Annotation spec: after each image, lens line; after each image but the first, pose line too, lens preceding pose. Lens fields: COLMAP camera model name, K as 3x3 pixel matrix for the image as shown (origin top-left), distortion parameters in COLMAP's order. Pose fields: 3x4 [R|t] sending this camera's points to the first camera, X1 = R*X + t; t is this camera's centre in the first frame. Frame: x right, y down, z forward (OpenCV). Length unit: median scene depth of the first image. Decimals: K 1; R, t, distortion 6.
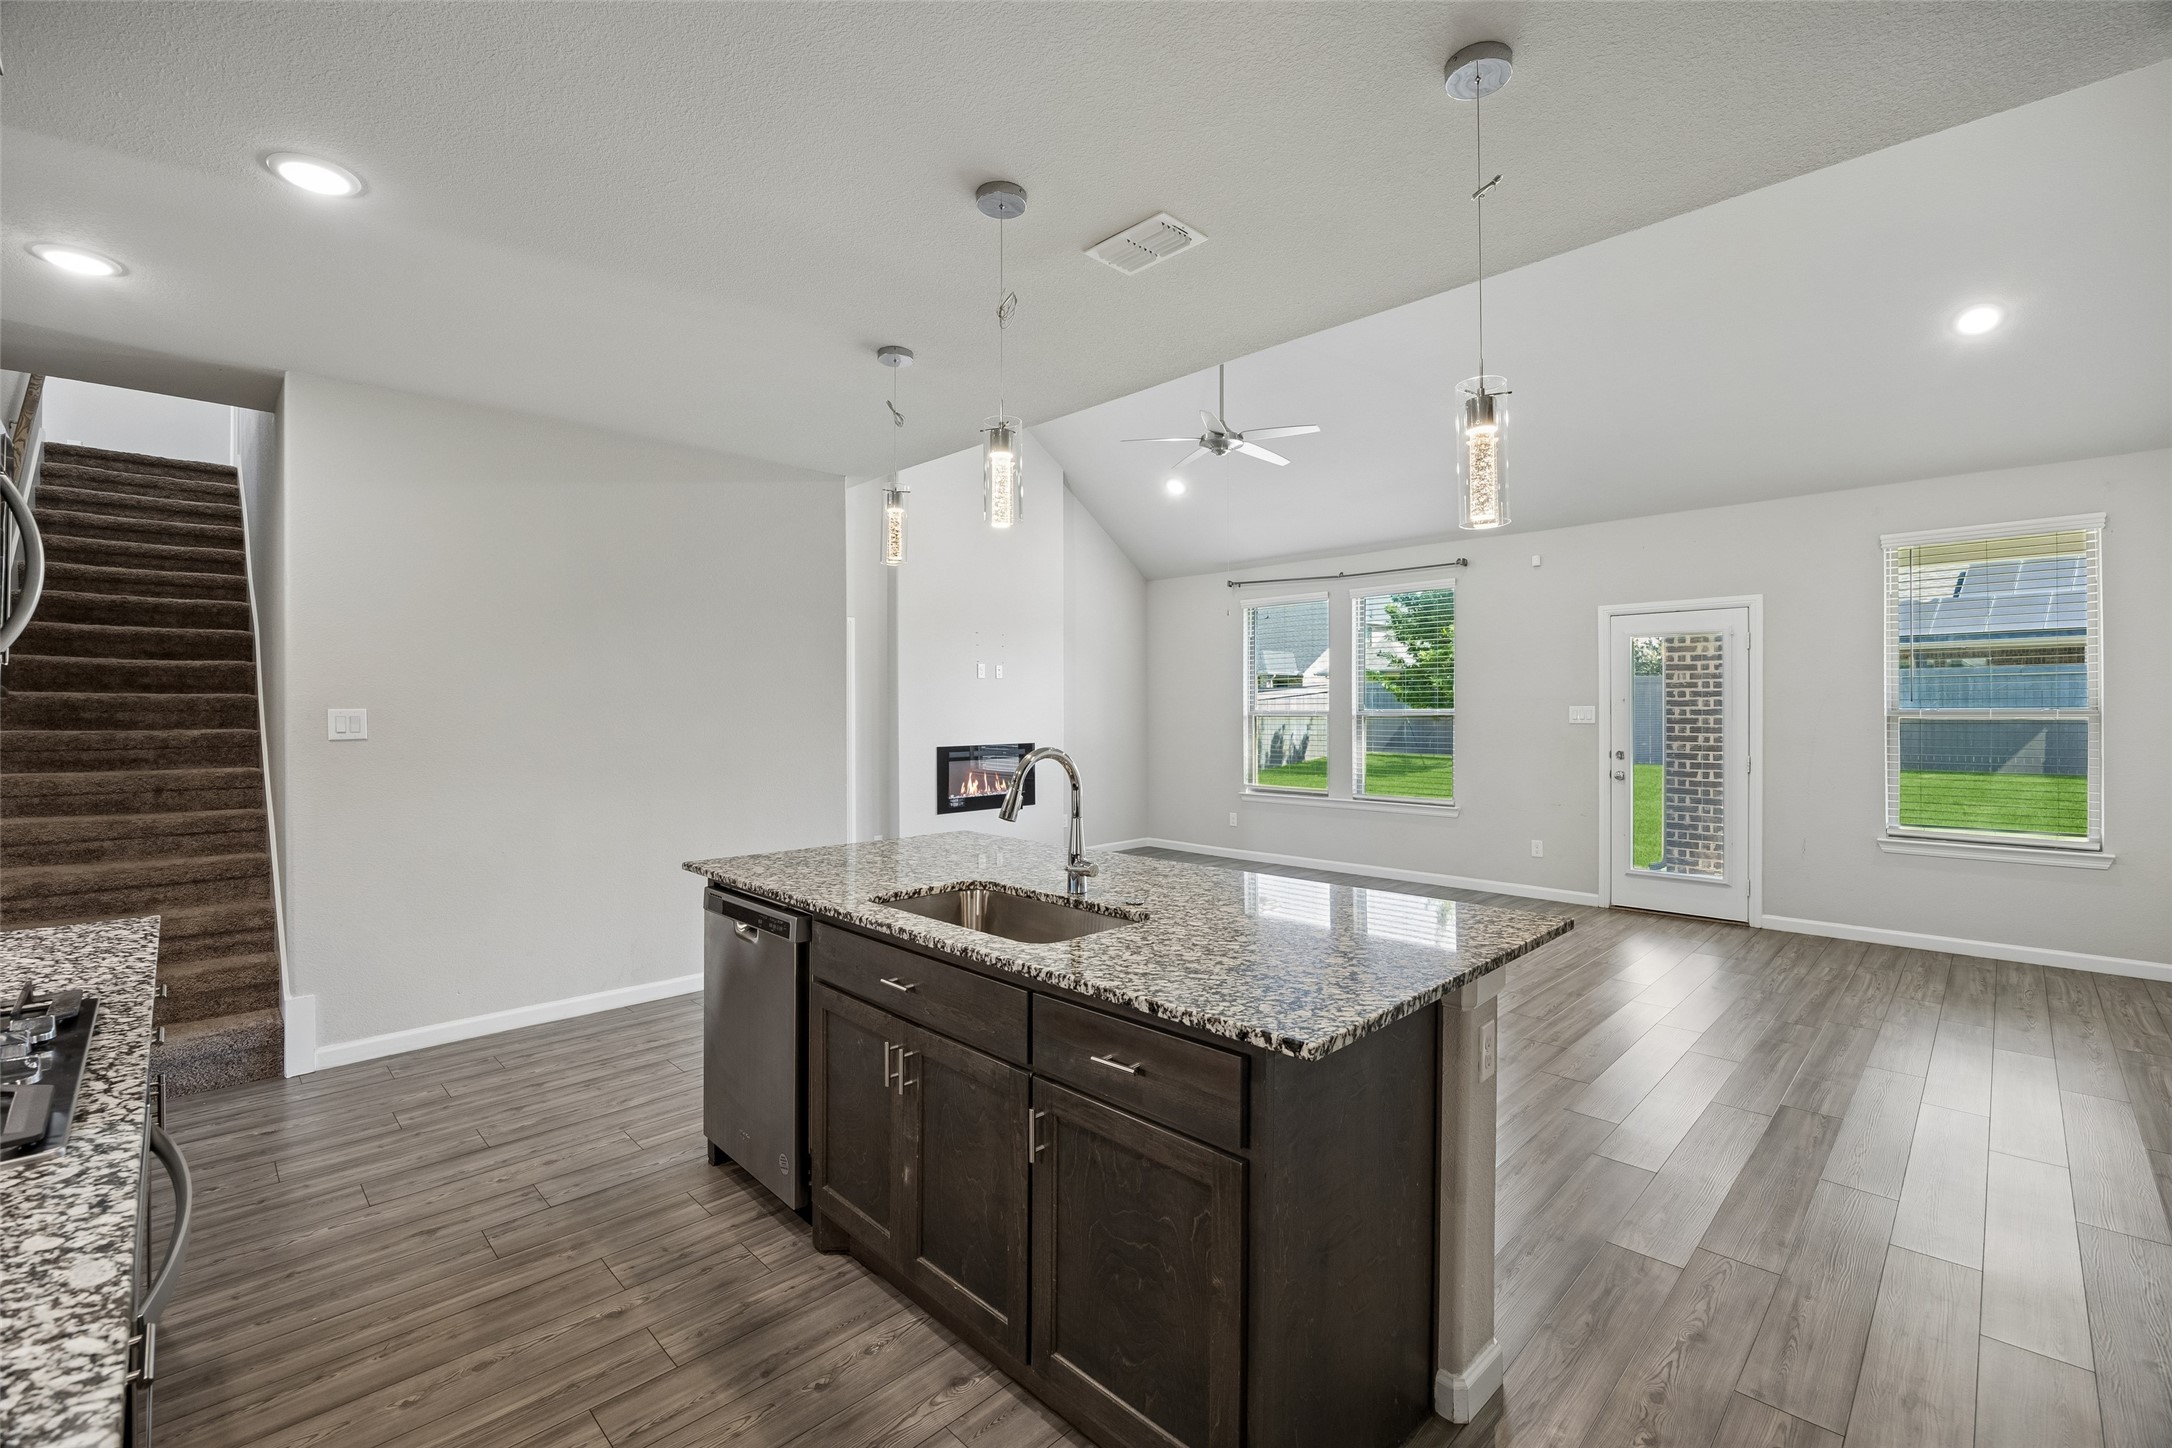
lens RADIAL K [[920.5, 0, 1079.1], [0, 920.5, 718.4], [0, 0, 1]] dist [-0.009535, 0.000947]
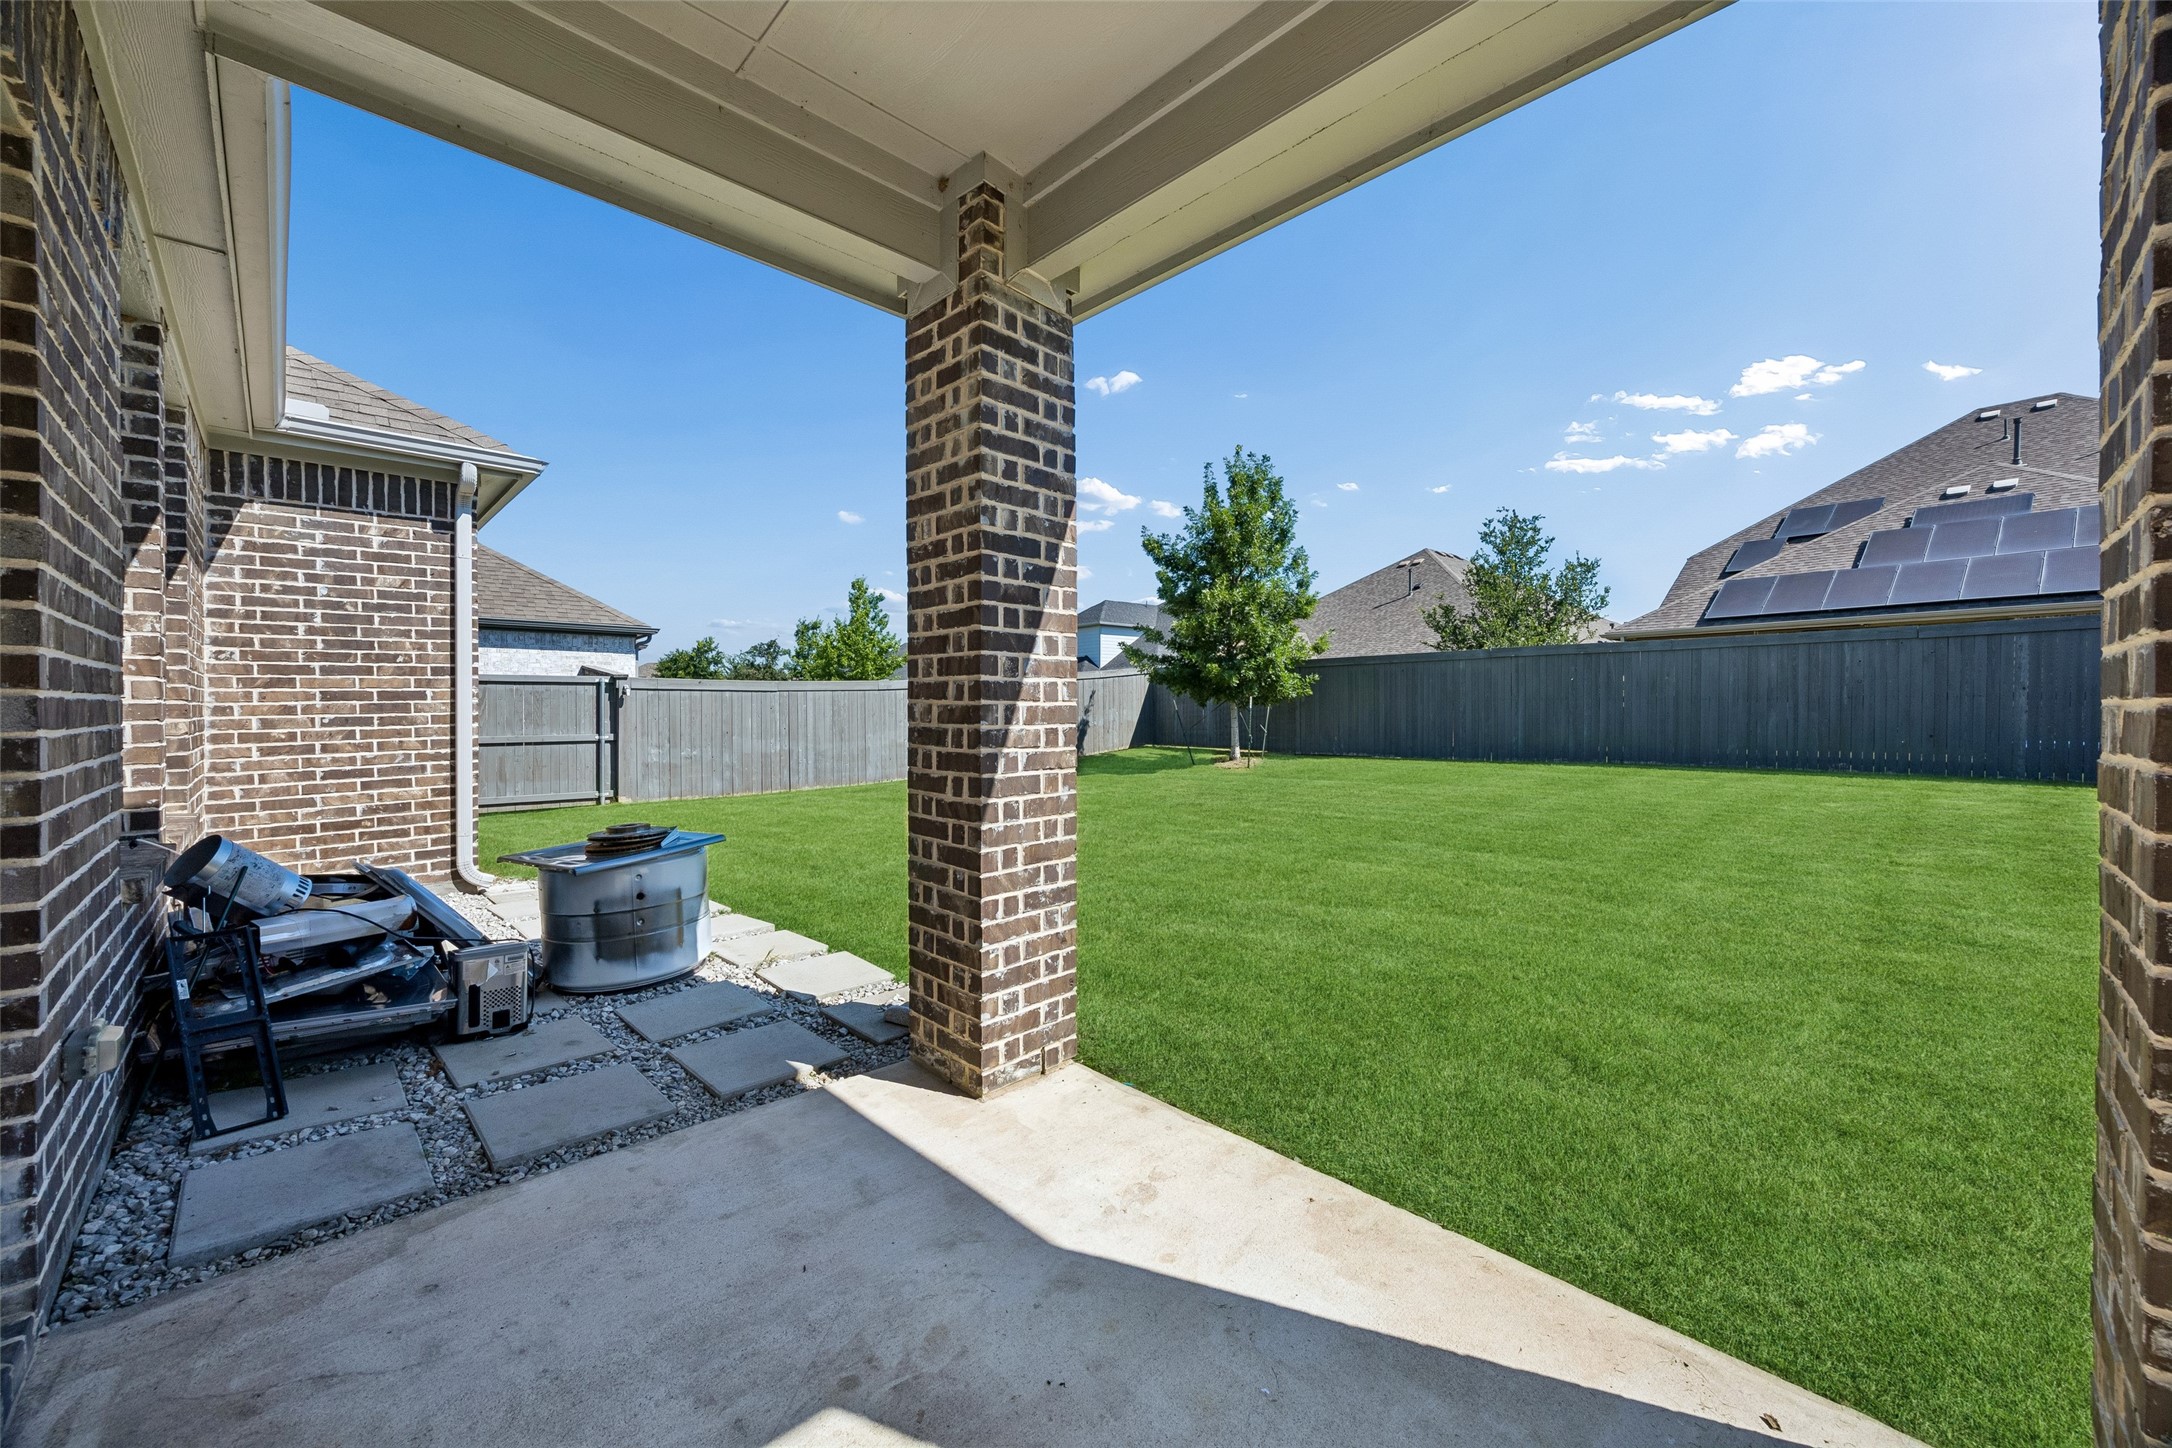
lens RADIAL K [[832.2, 0, 1065.7], [0, 832.2, 720.5], [0, 0, 1]] dist [-0.001360, -0.000092]
pose [[0.999692, 0.003654, -0.024543, 0.897860], [-0.003516, 0.999978, 0.005648, 0.040218], [0.024563, -0.005560, 0.999683, 0.808227]]
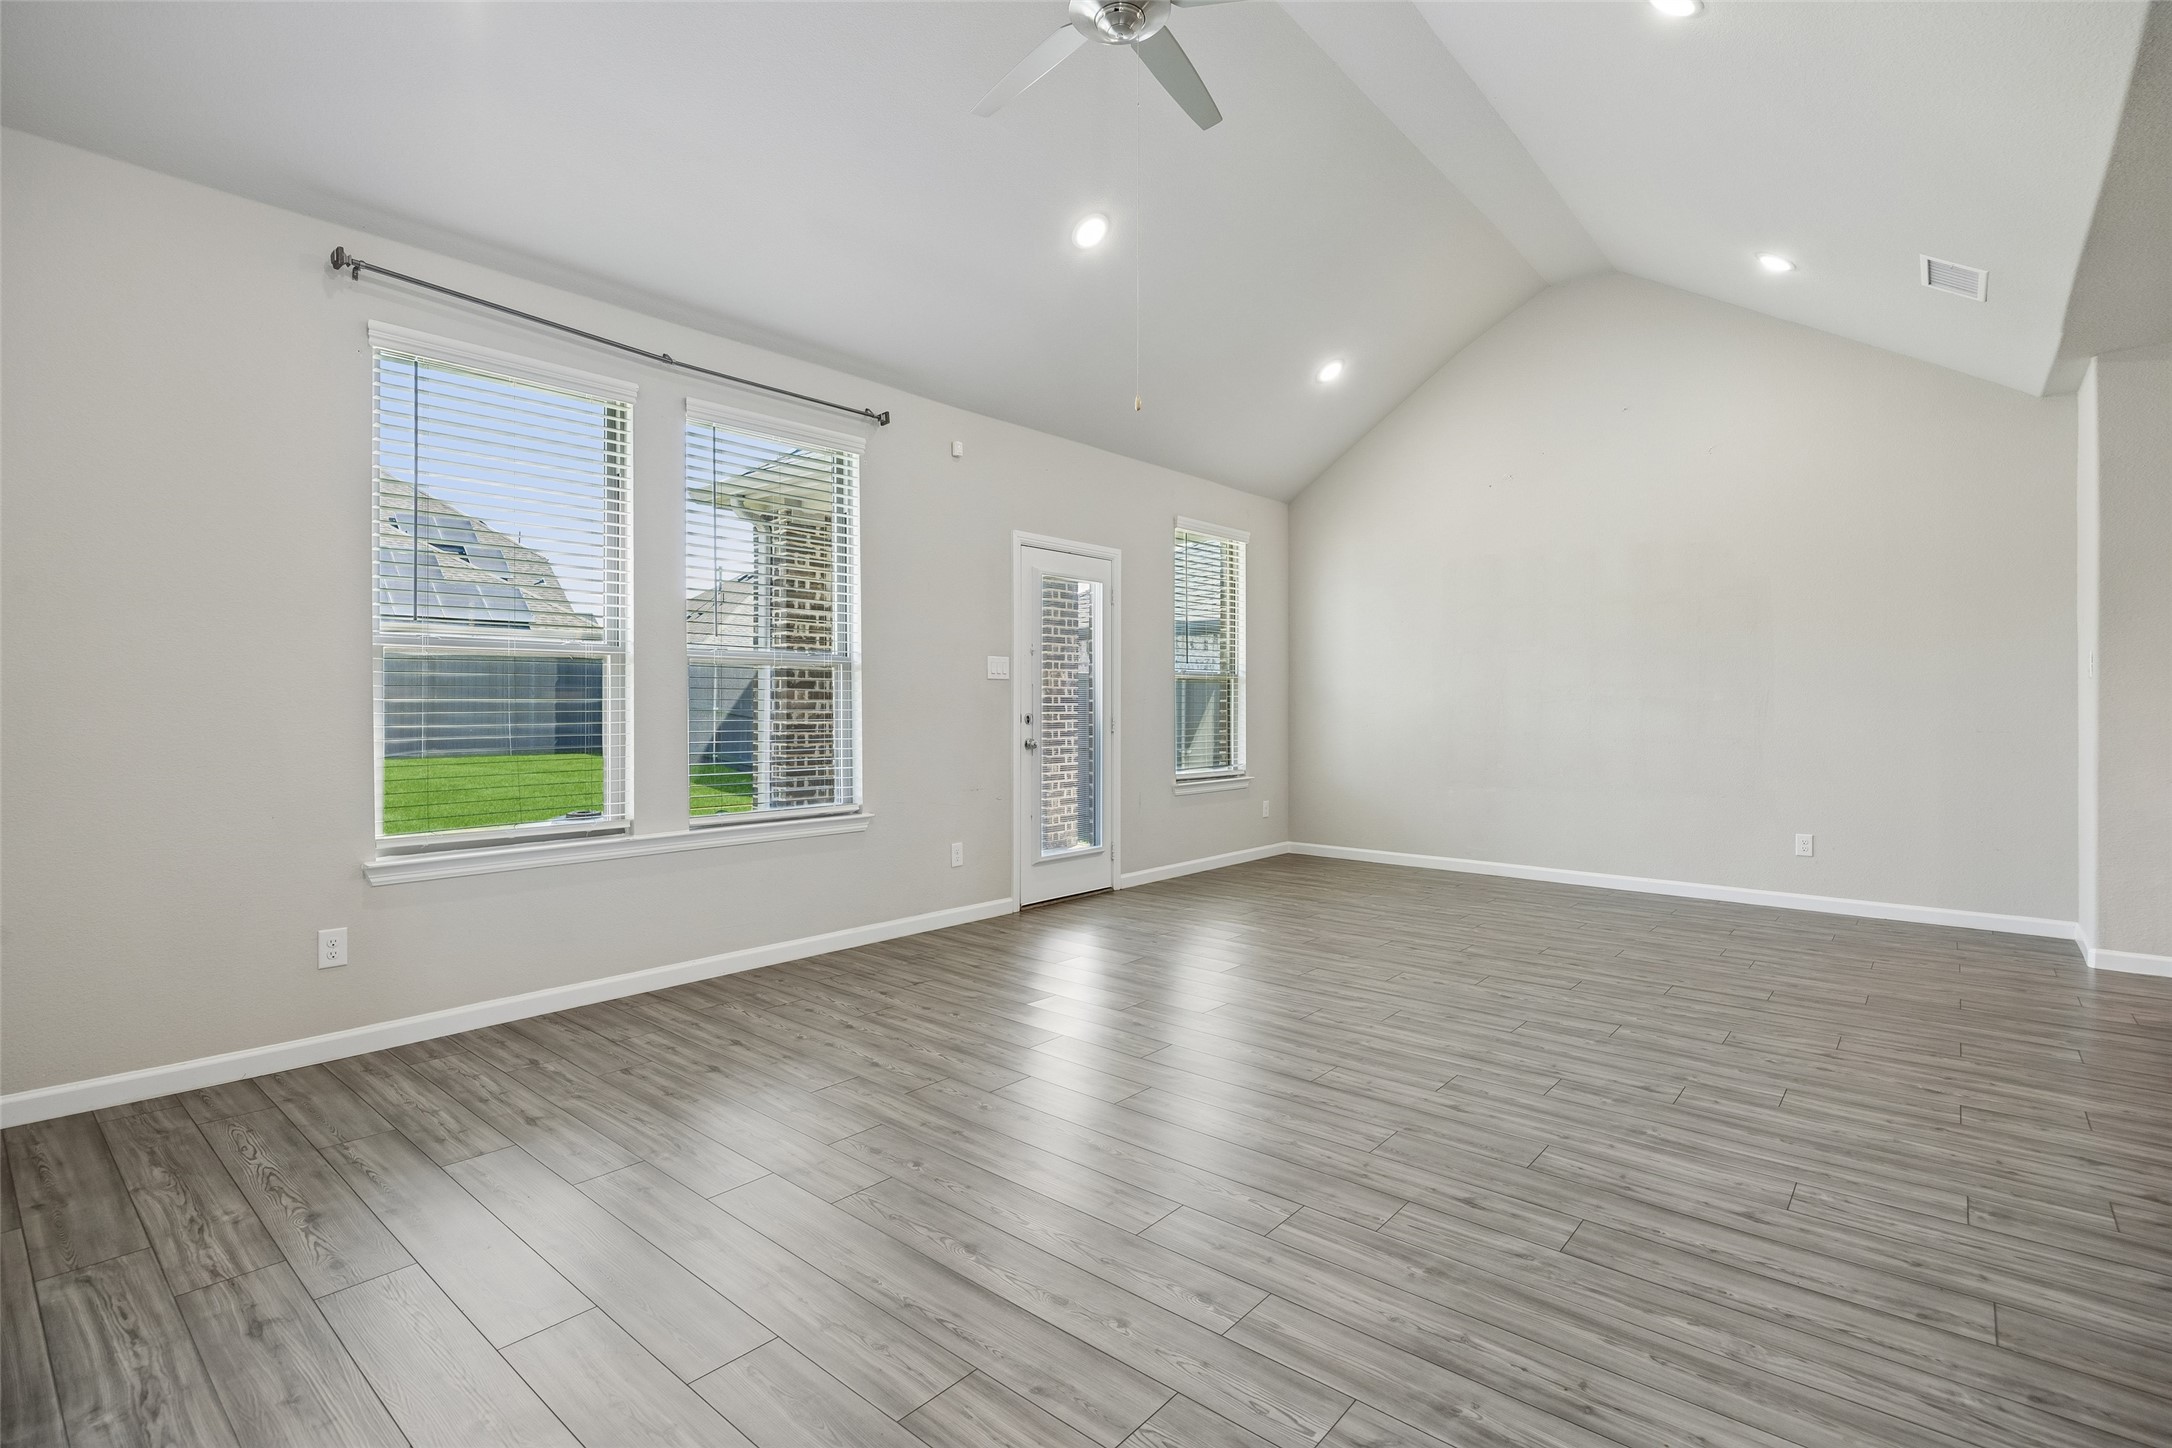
lens RADIAL K [[1016.6, 0, 1083.3], [0, 1016.6, 724.6], [0, 0, 1]] dist [-0.008895, 0.002741]
pose [[-0.082269, -0.016498, 0.996474, -0.308940], [0.005185, 0.999842, 0.016982, 0.030147], [-0.996597, 0.006564, -0.082170, 1.025416]]
